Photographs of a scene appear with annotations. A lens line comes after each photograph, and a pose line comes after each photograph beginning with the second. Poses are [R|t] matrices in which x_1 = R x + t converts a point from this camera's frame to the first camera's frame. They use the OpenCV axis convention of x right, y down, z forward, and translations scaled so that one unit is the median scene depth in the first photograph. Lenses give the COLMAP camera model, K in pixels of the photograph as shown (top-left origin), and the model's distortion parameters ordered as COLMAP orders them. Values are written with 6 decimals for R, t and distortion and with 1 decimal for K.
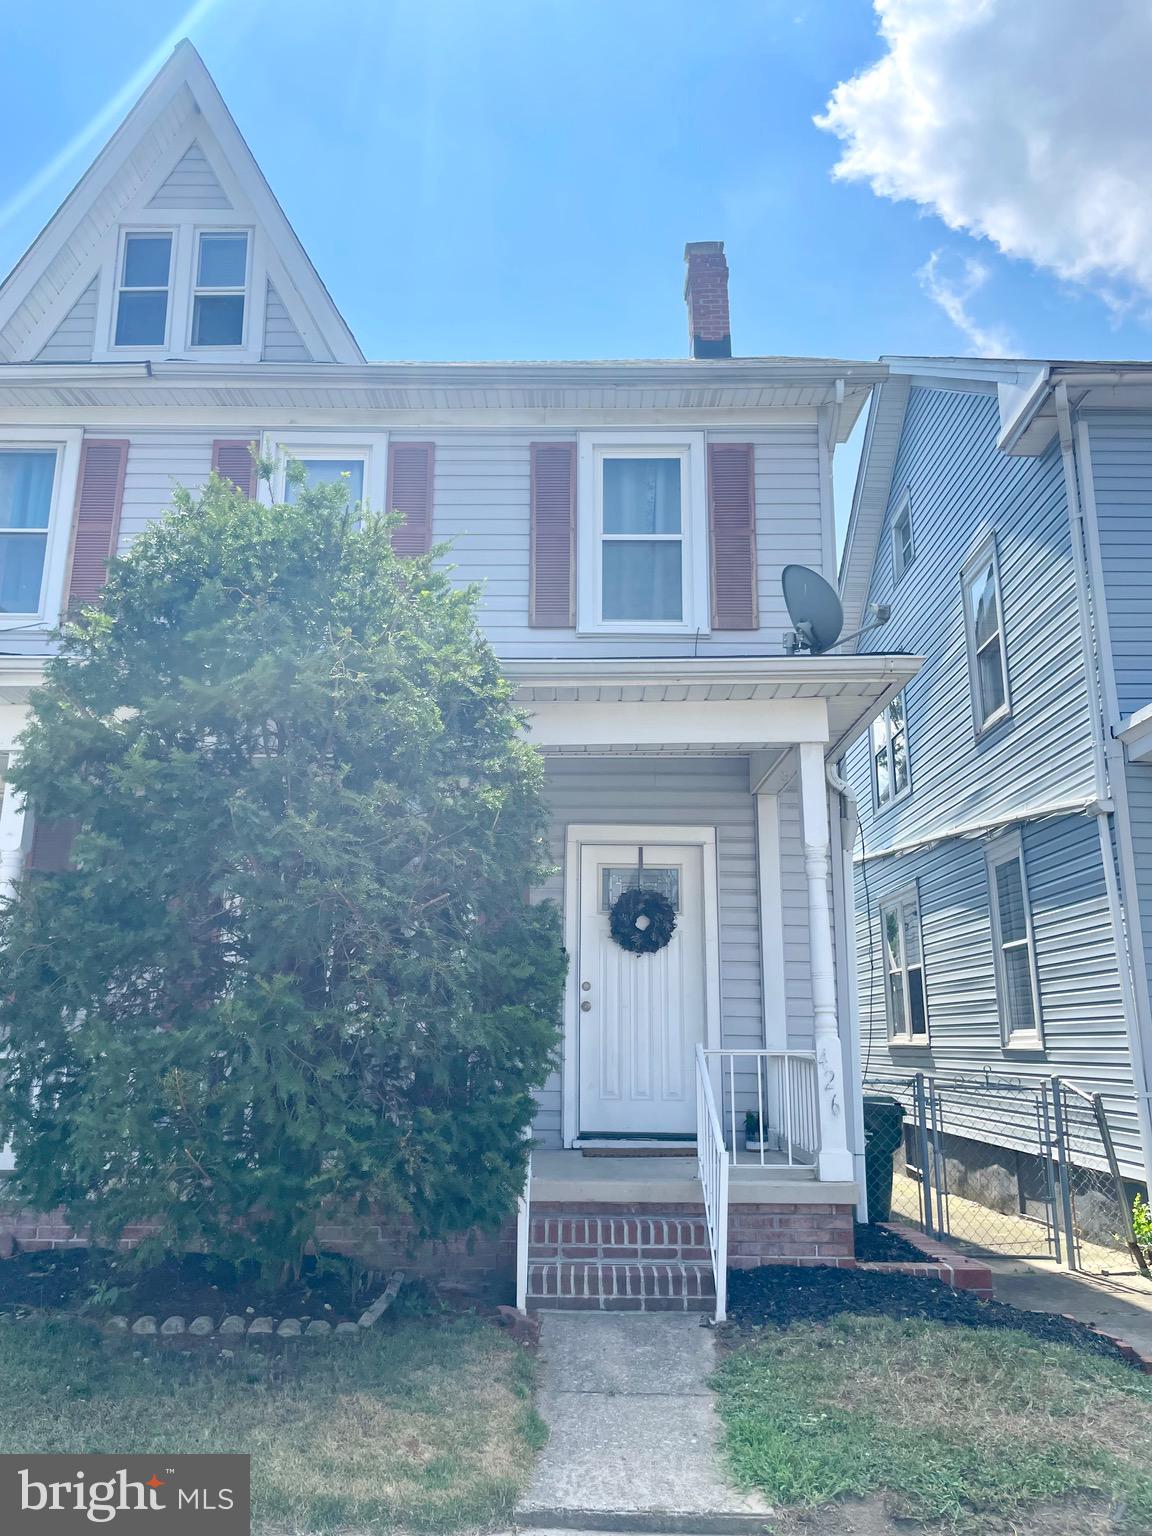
lens RADIAL K [[1194.2, 0, 572.5], [0, 1194.2, 764.3], [0, 0, 1]] dist [0.045812, -0.017519]
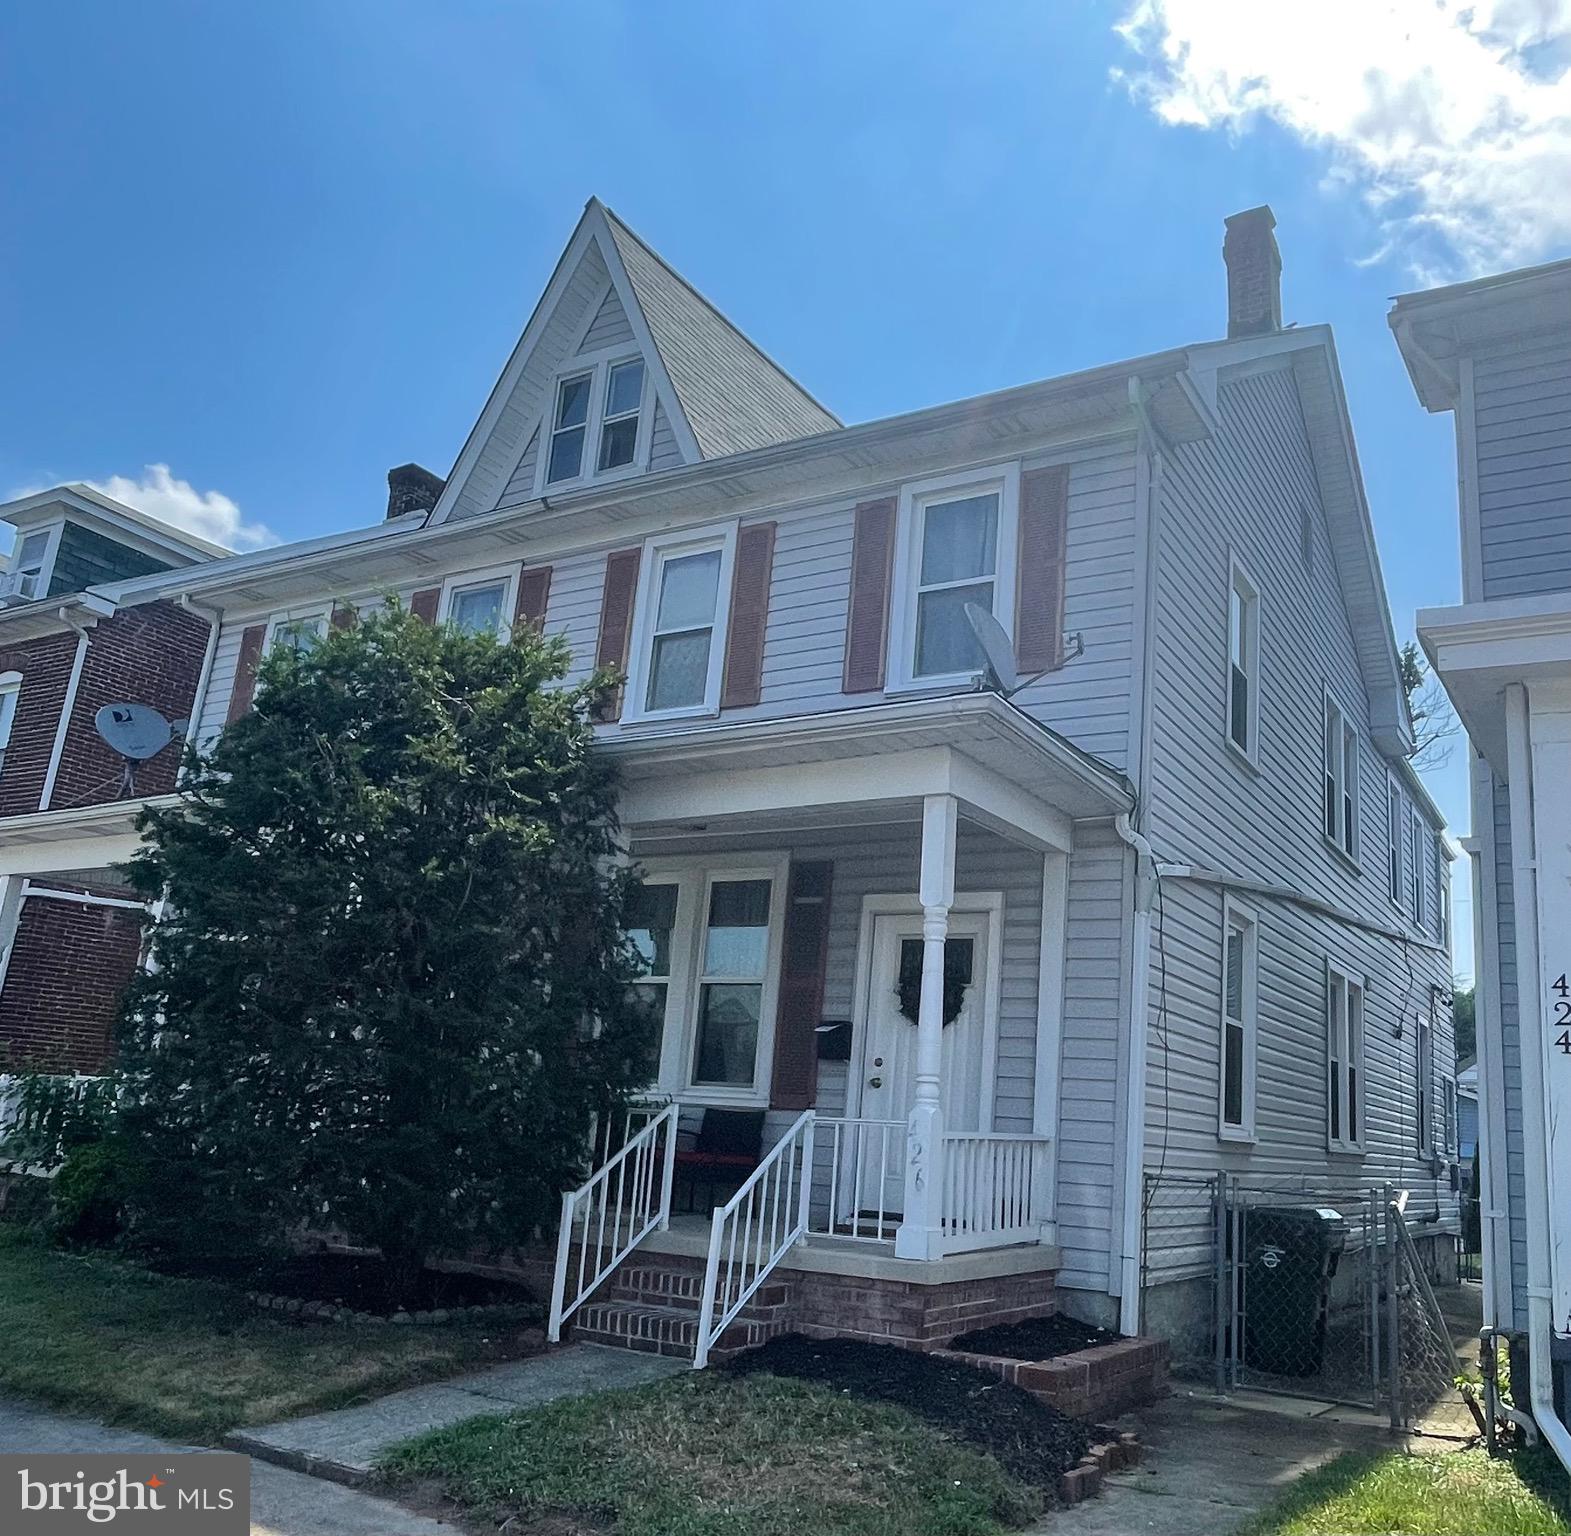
lens RADIAL K [[1403.5, 0, 789.5], [0, 1403.5, 765.5], [0, 0, 1]] dist [-0.004340, 0.025586]
pose [[0.860418, -0.086686, -0.502161, 0.530260], [0.067527, 0.996130, -0.056256, 0.005889], [0.505094, 0.014494, 0.862942, -0.019299]]
